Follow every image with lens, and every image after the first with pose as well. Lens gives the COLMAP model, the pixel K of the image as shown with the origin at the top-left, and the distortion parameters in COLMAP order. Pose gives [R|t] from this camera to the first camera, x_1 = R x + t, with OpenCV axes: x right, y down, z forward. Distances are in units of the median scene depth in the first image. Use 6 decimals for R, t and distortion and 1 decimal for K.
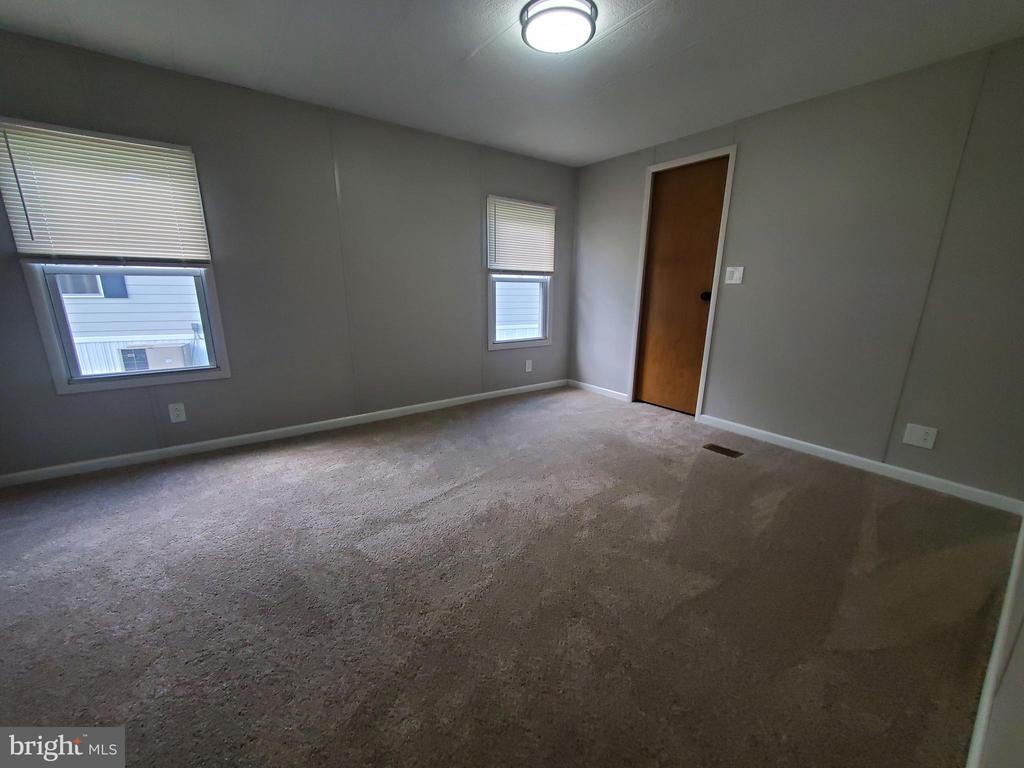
lens RADIAL K [[406.2, 0, 514.6], [0, 406.2, 385.7], [0, 0, 1]] dist [-0.003925, -0.000357]
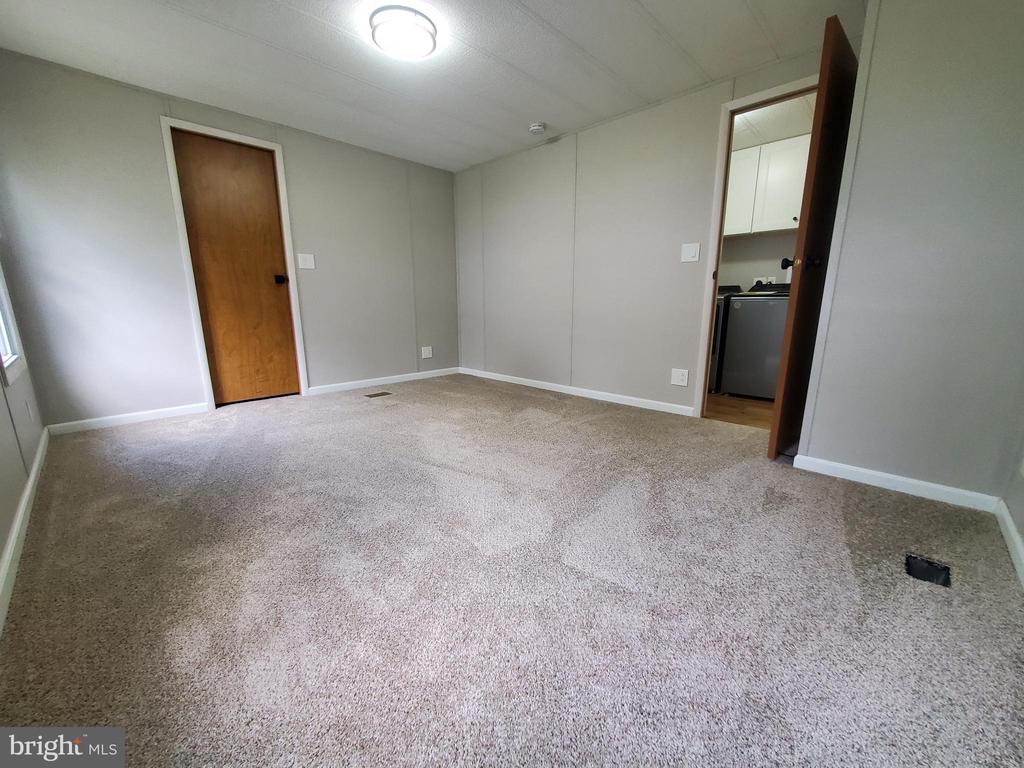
lens RADIAL K [[406.2, 0, 511.1], [0, 406.2, 383.6], [0, 0, 1]] dist [-0.003925, -0.000357]
pose [[-0.119453, -0.218215, 0.968563, -0.666723], [0.236167, 0.941301, 0.241199, -0.075663], [-0.964342, 0.257555, -0.060906, 0.538132]]
